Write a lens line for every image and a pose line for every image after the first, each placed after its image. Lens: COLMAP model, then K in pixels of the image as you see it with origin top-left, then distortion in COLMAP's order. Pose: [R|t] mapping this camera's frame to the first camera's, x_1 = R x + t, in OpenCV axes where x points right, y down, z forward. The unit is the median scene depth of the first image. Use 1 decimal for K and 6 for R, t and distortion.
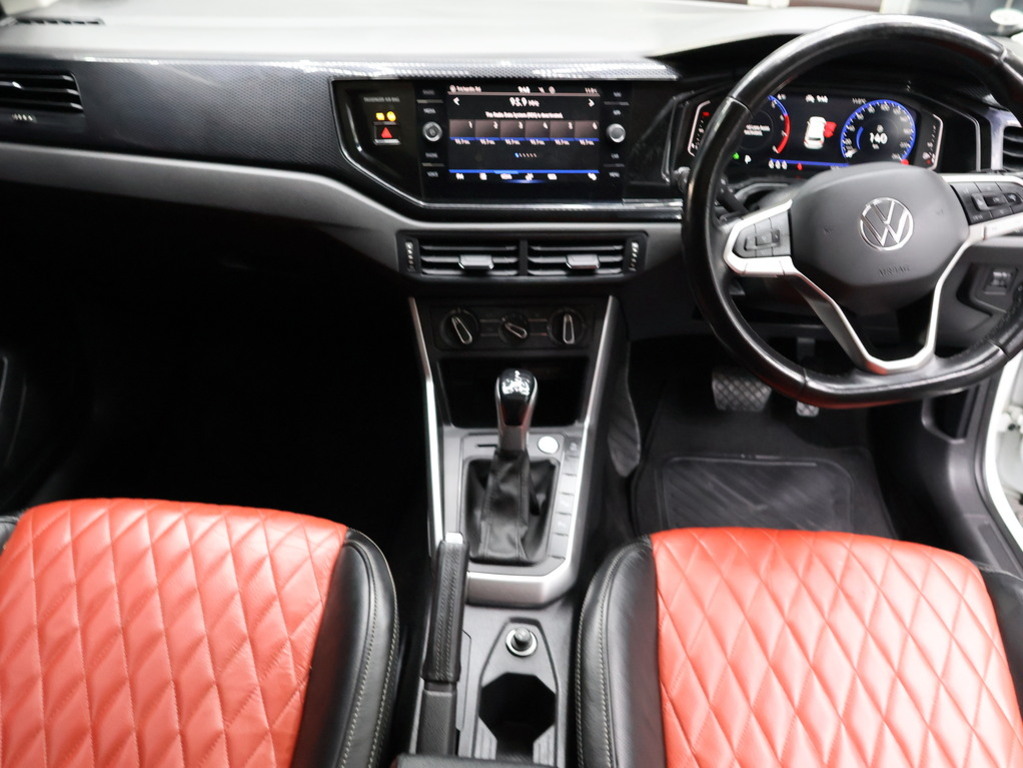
lens RADIAL K [[849.5, 0, 511.5], [0, 849.5, 384.0], [0, 0, 1]] dist [-0.004983, -0.000790]
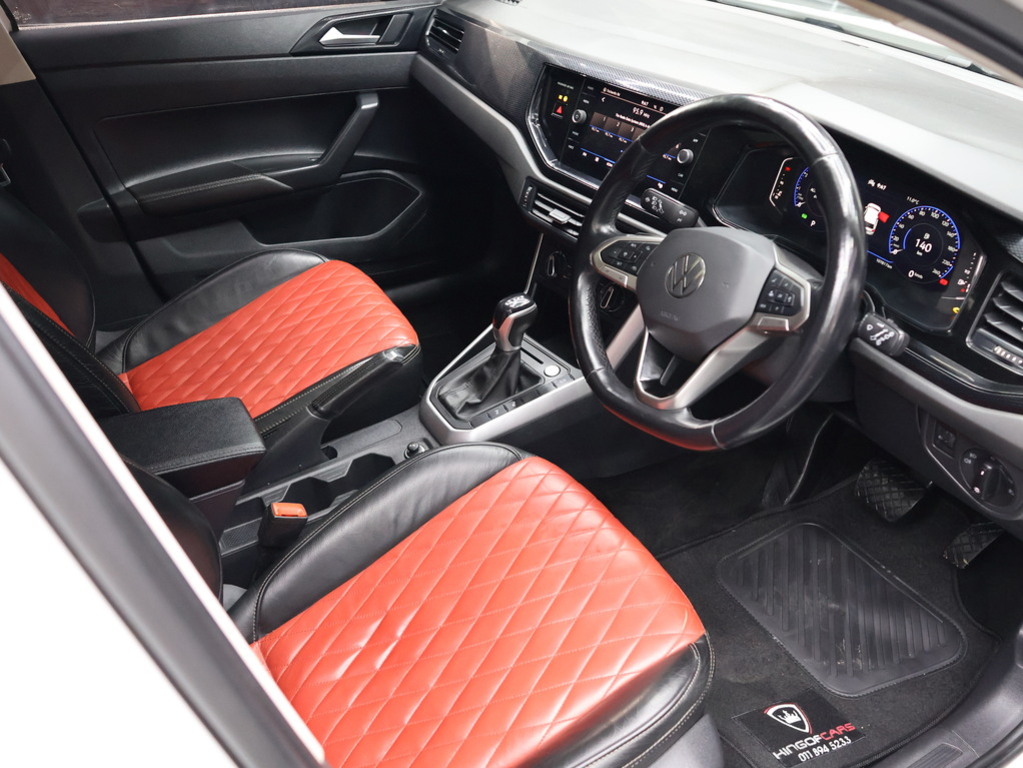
lens RADIAL K [[849.5, 0, 511.5], [0, 849.5, 384.0], [0, 0, 1]] dist [-0.004983, -0.000790]
pose [[0.550894, 0.458189, -0.697552, 0.949737], [-0.444514, 0.868485, 0.219411, -0.171240], [0.706345, 0.189199, 0.682115, 0.084929]]
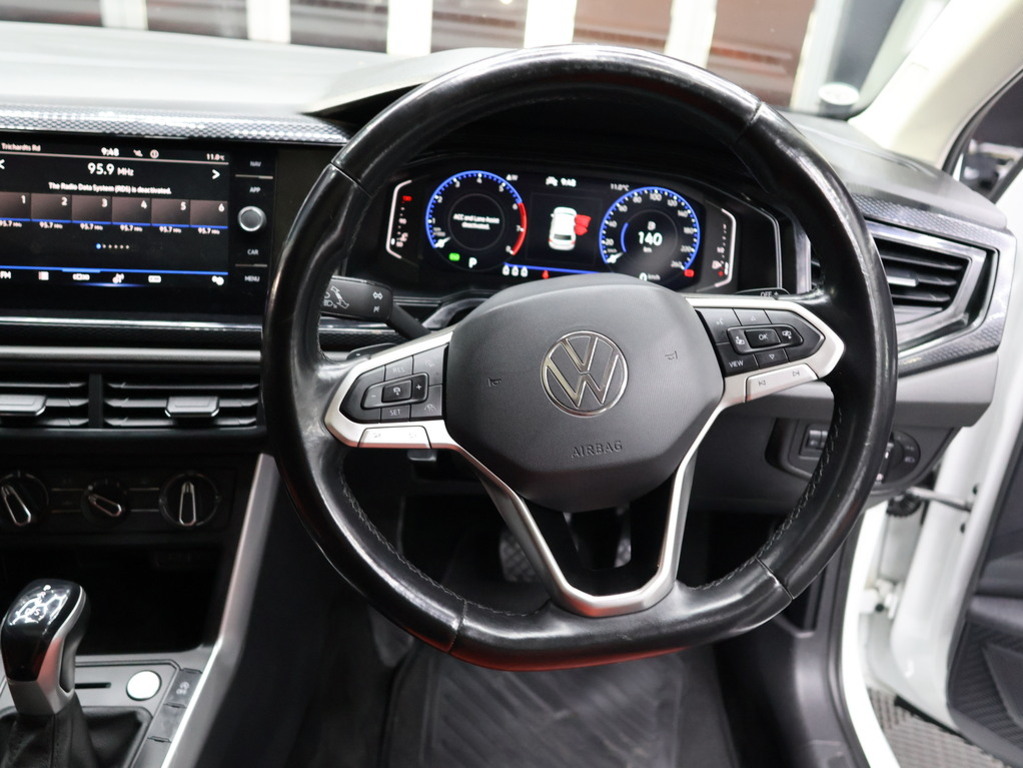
lens RADIAL K [[853.7, 0, 511.5], [0, 853.7, 384.0], [0, 0, 1]] dist [-0.008300, -0.002361]
pose [[0.997759, 0.020804, 0.063587, 0.287438], [-0.013742, 0.993886, -0.109554, -0.092158], [-0.065477, 0.108435, 0.991945, 0.323253]]
